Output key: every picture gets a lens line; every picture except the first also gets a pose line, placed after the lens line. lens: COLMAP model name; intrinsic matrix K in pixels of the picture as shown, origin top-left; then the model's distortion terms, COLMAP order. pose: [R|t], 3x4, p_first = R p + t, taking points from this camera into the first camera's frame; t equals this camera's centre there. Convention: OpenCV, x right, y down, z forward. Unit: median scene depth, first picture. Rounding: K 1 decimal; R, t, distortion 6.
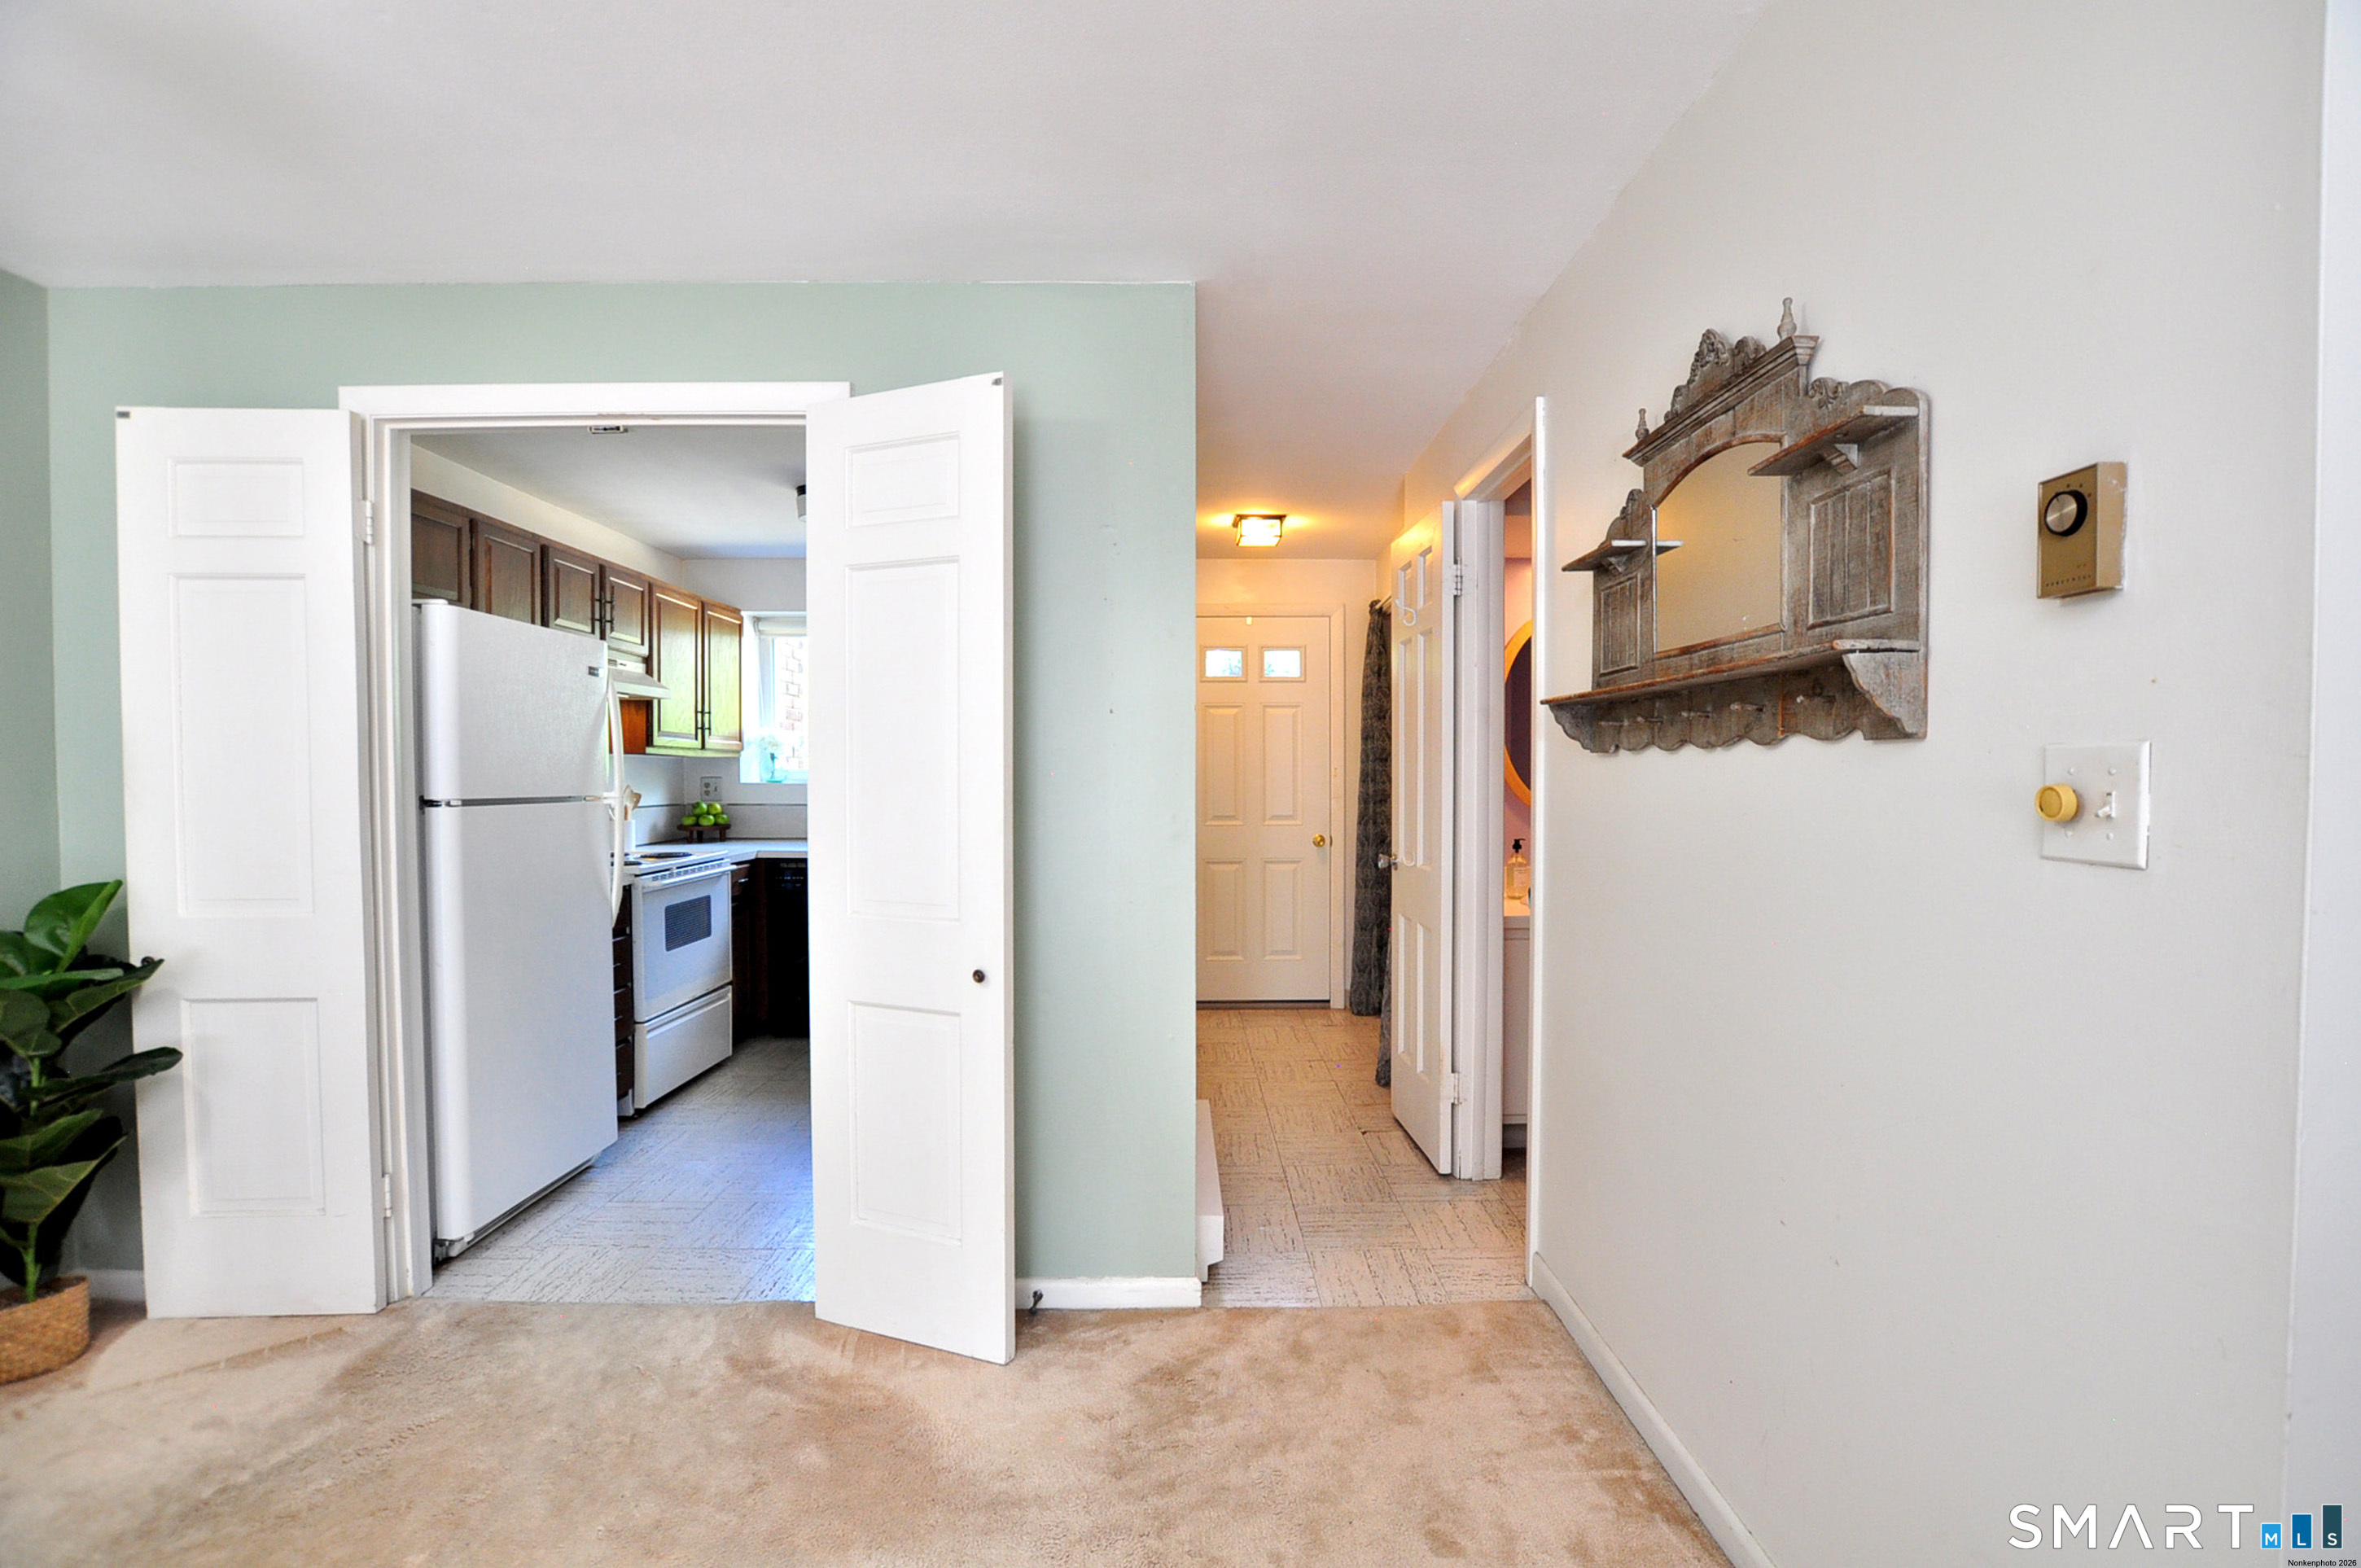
lens RADIAL K [[1043.1, 0, 1186.6], [0, 1043.1, 800.1], [0, 0, 1]] dist [-0.032855, 0.005301]
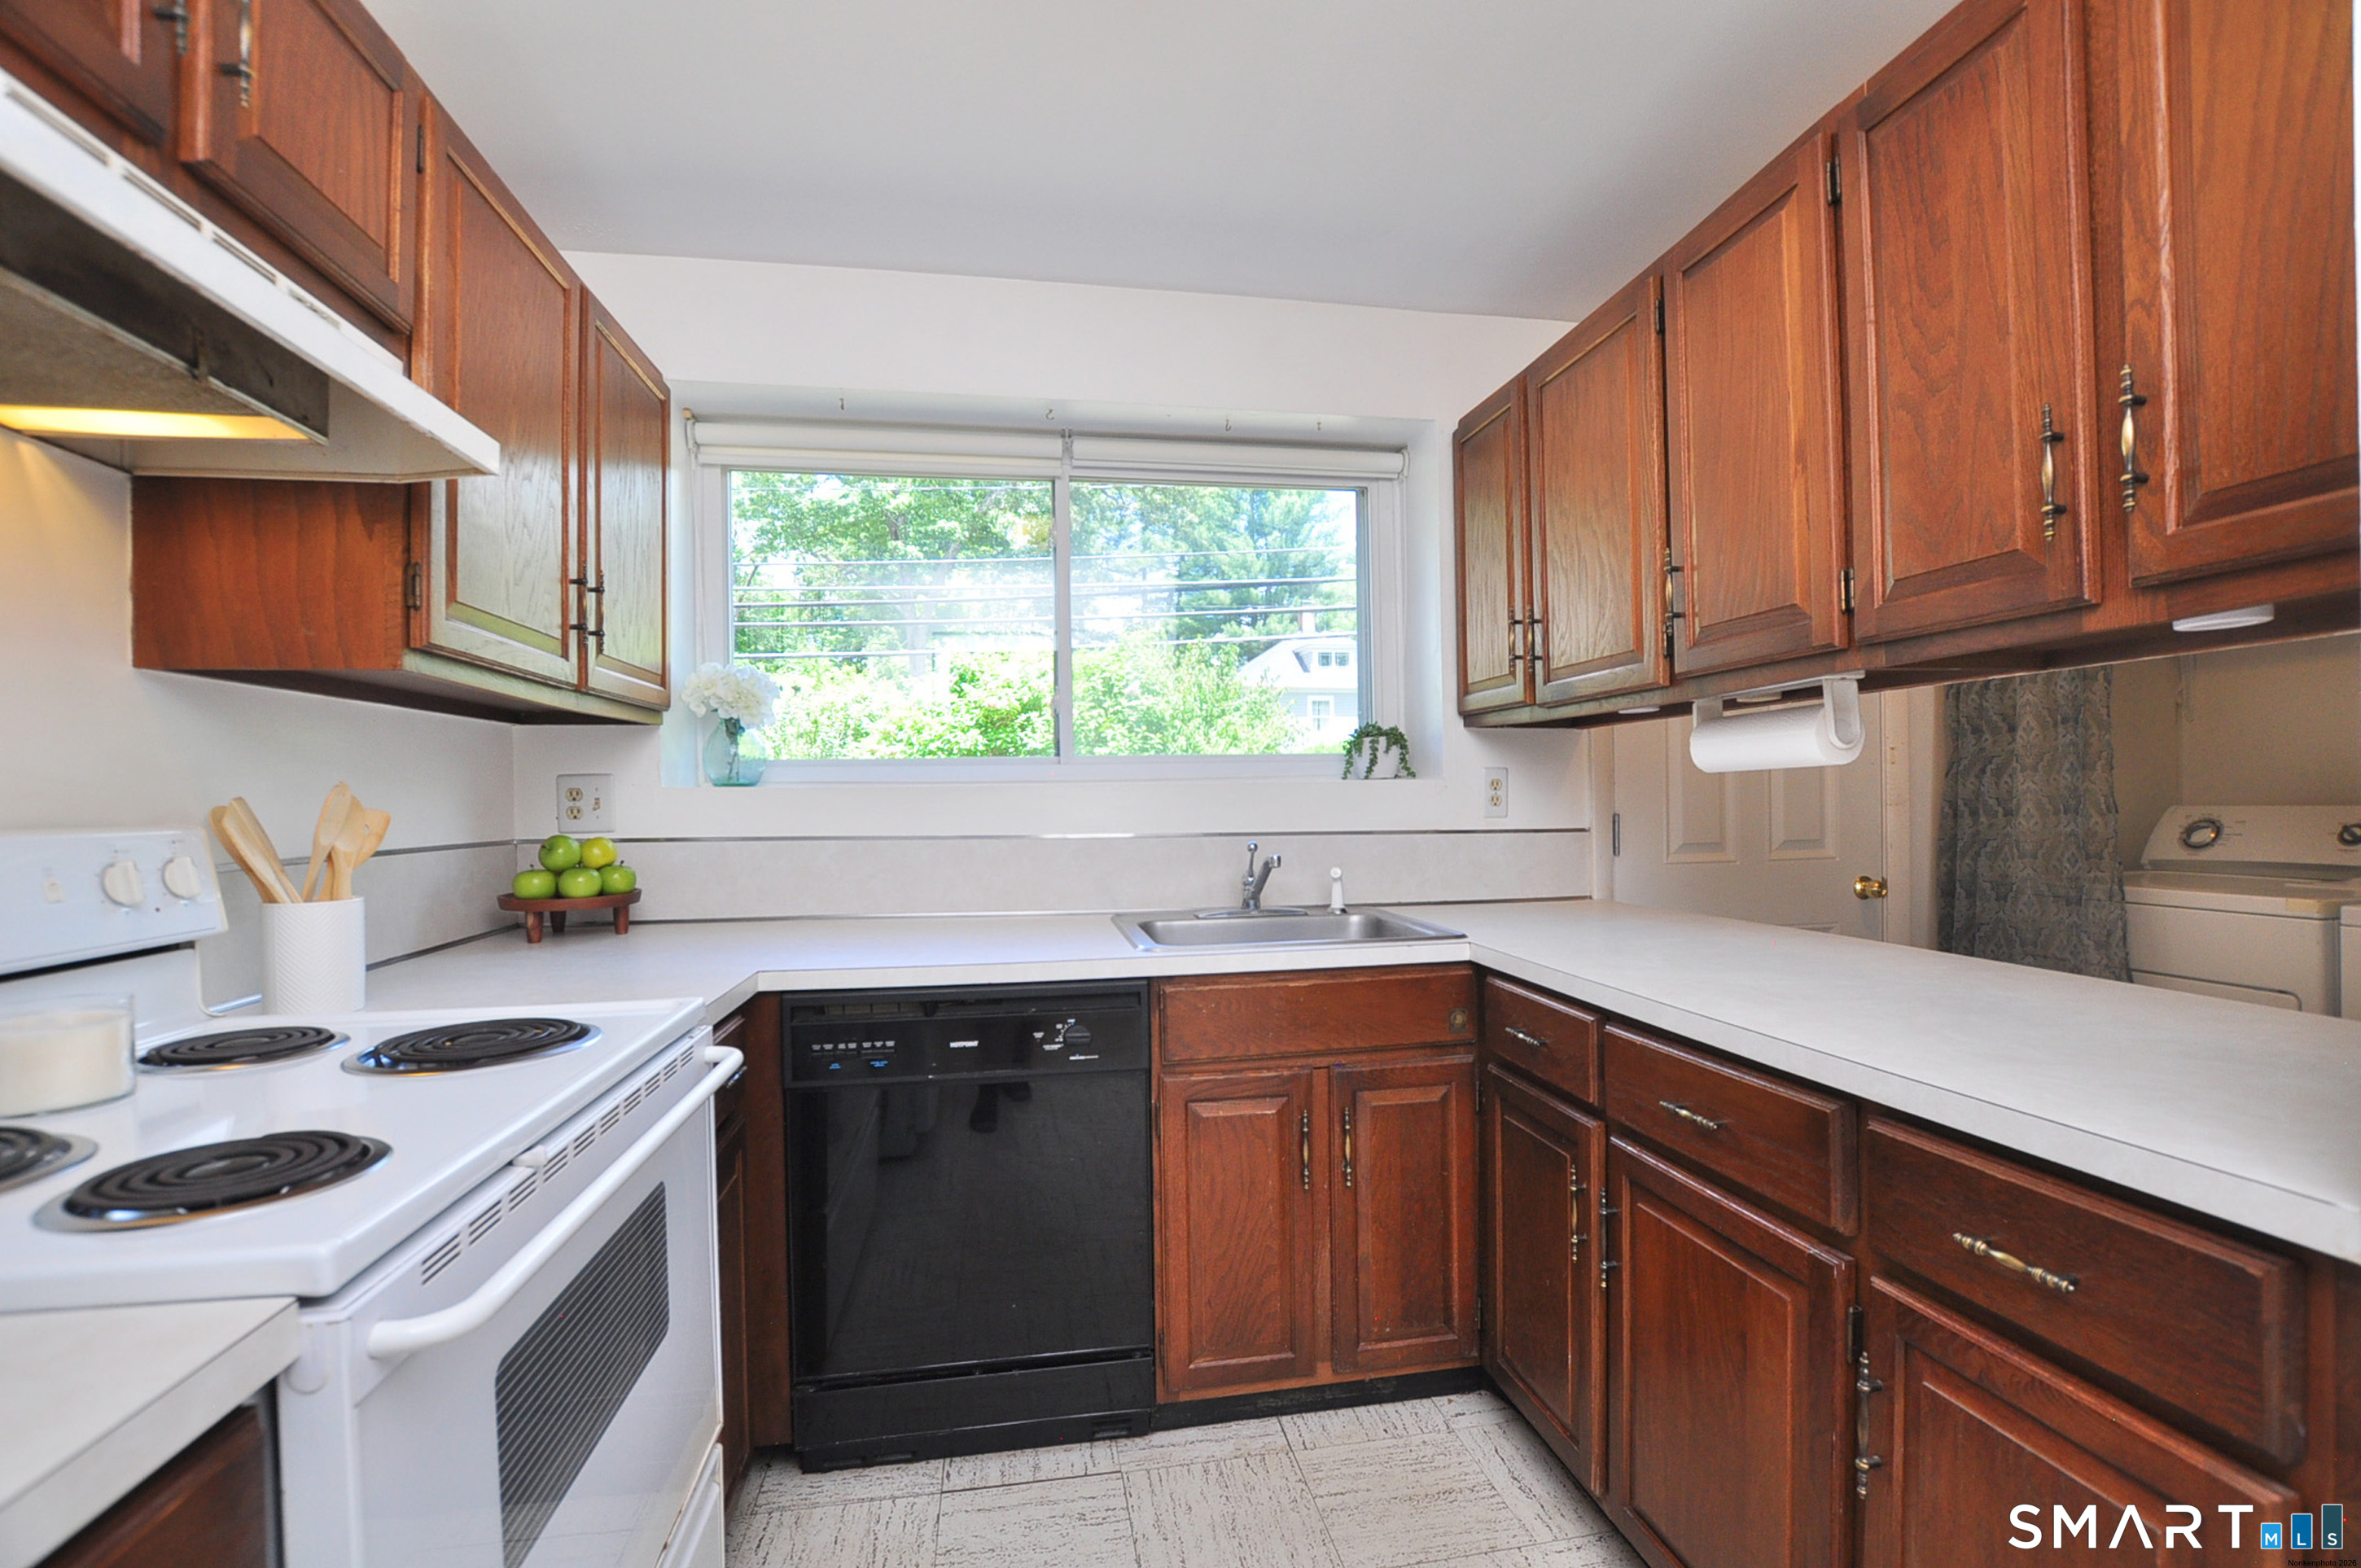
lens RADIAL K [[1043.1, 0, 1186.6], [0, 1043.1, 800.1], [0, 0, 1]] dist [-0.032855, 0.005301]
pose [[0.987502, -0.012021, 0.157144, -0.814360], [0.014971, 0.999733, -0.017601, -0.003366], [-0.156891, 0.019734, 0.987419, 1.581916]]
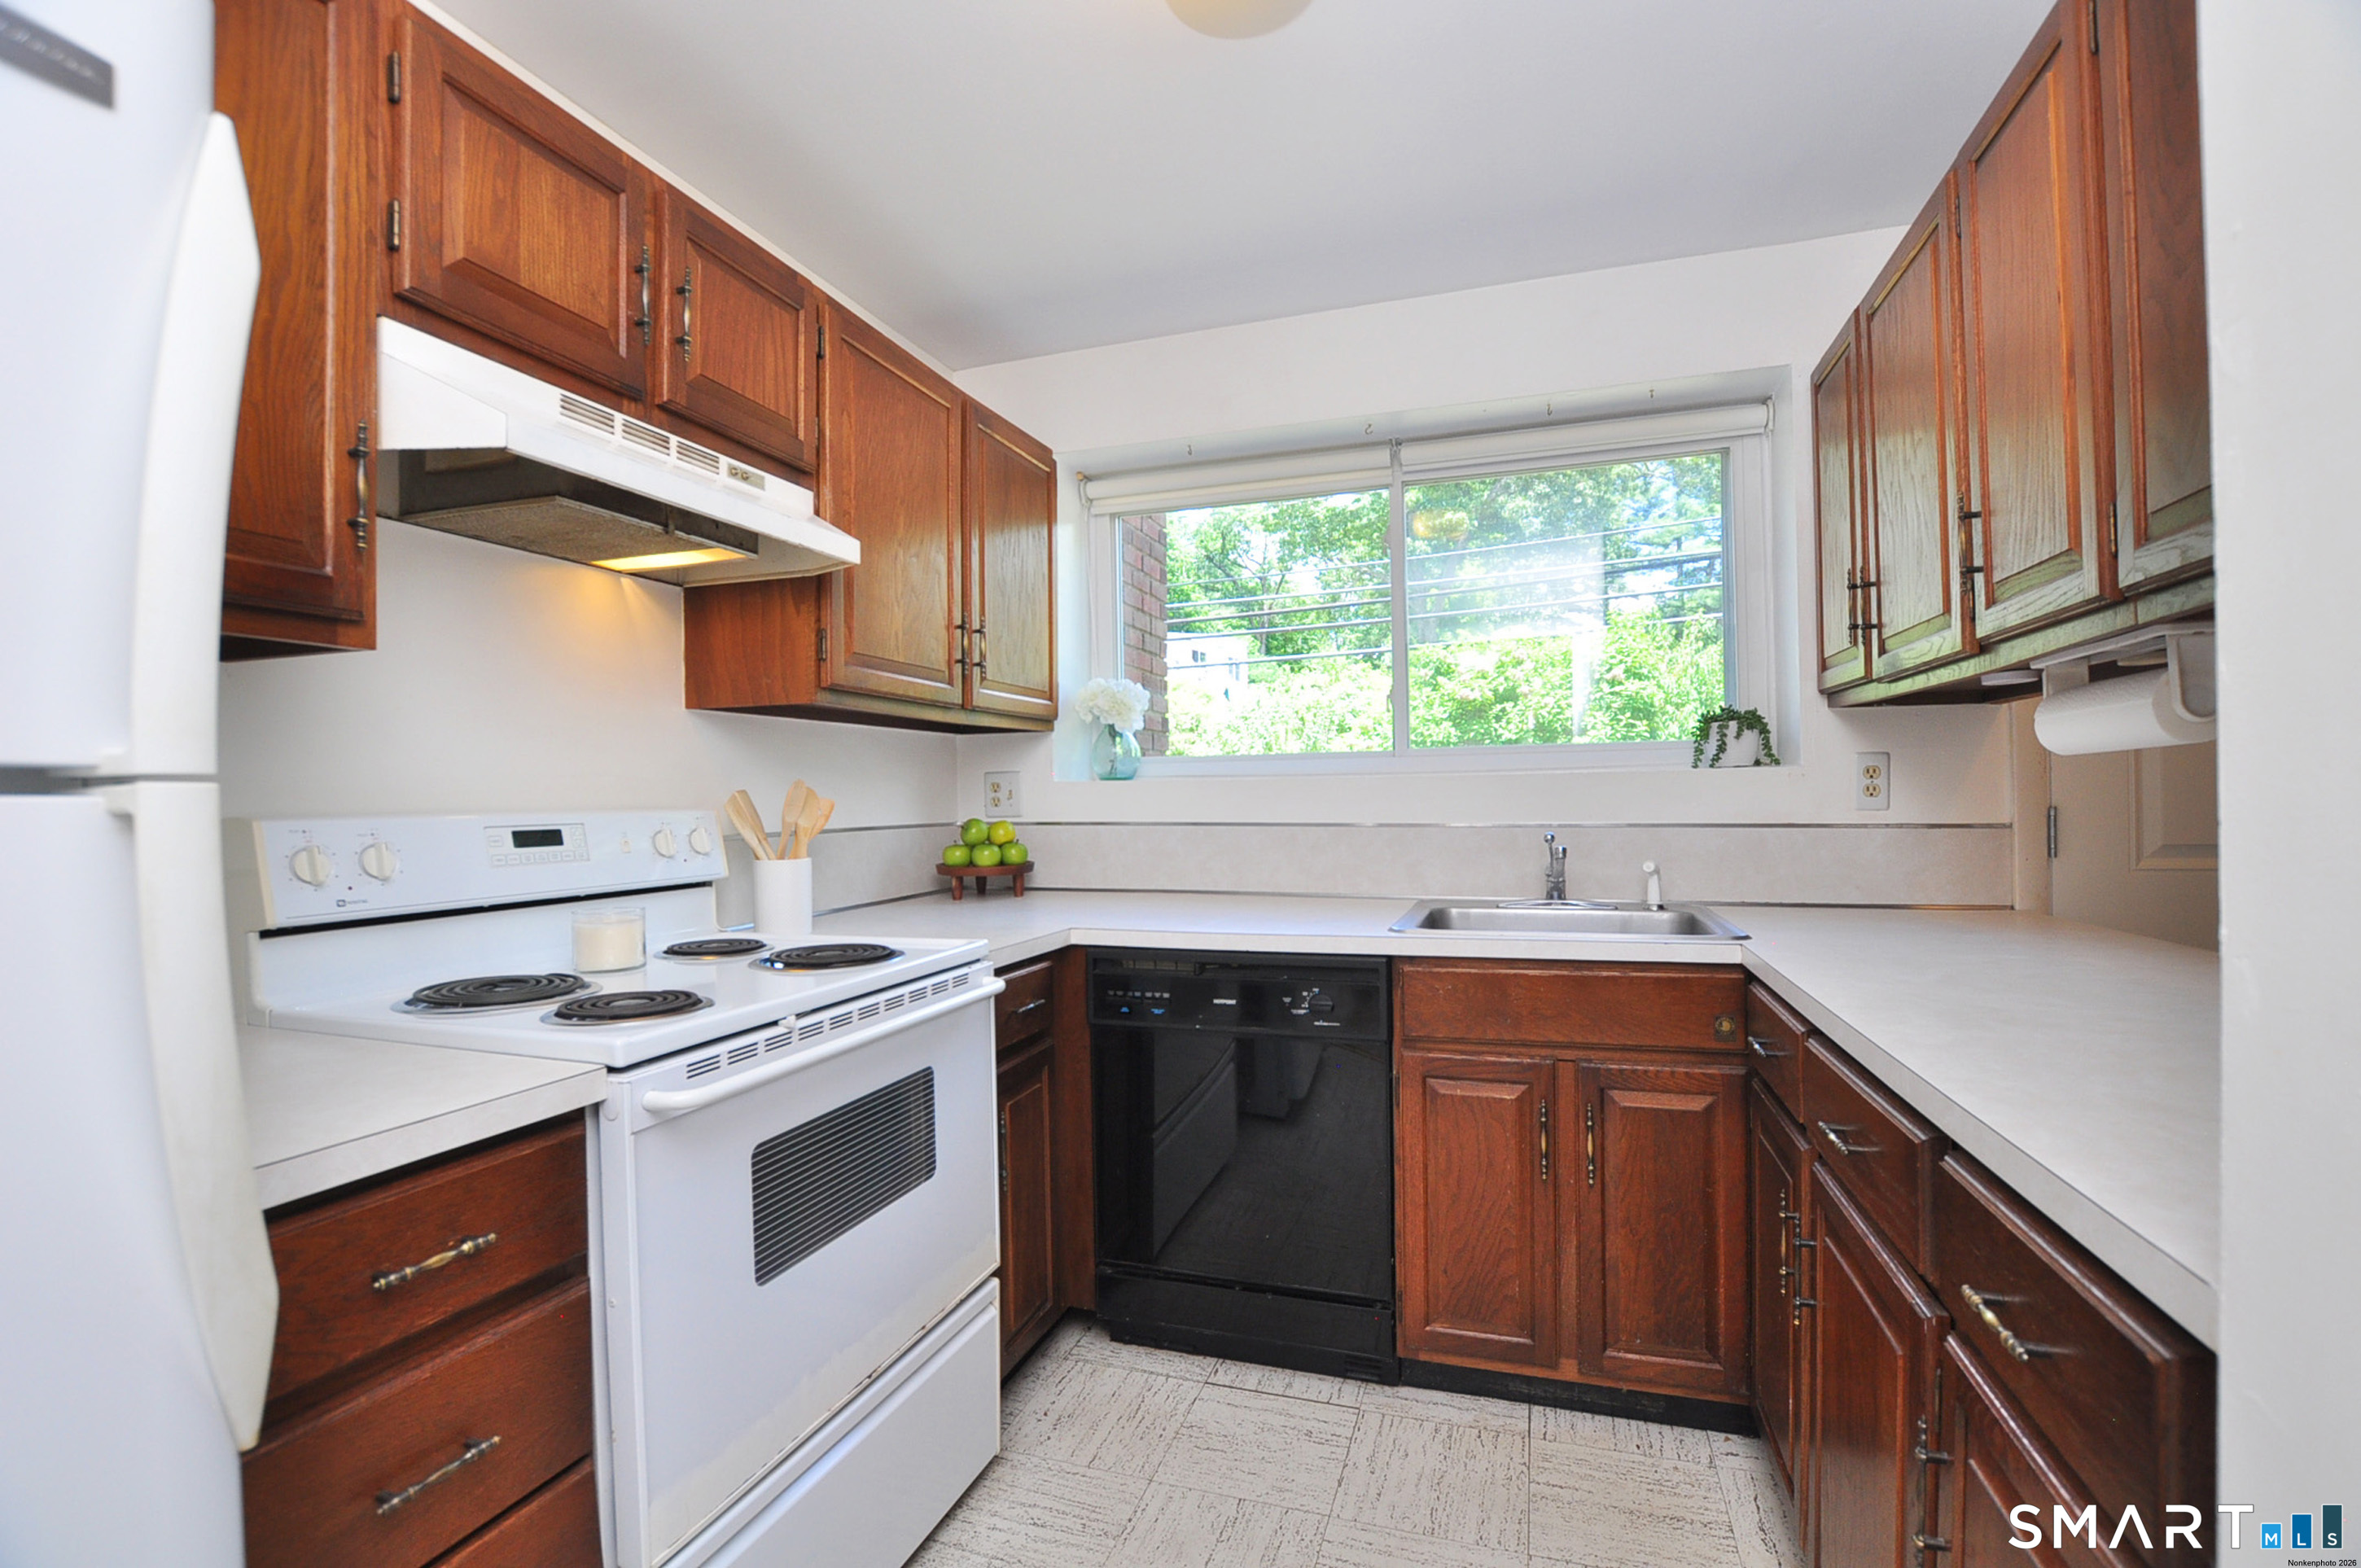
lens RADIAL K [[1043.1, 0, 1186.6], [0, 1043.1, 800.1], [0, 0, 1]] dist [-0.032855, 0.005301]
pose [[0.943174, -0.011265, -0.332108, -0.549489], [0.006539, 0.999861, -0.015346, 0.002960], [0.332234, 0.012302, 0.943117, 1.502920]]
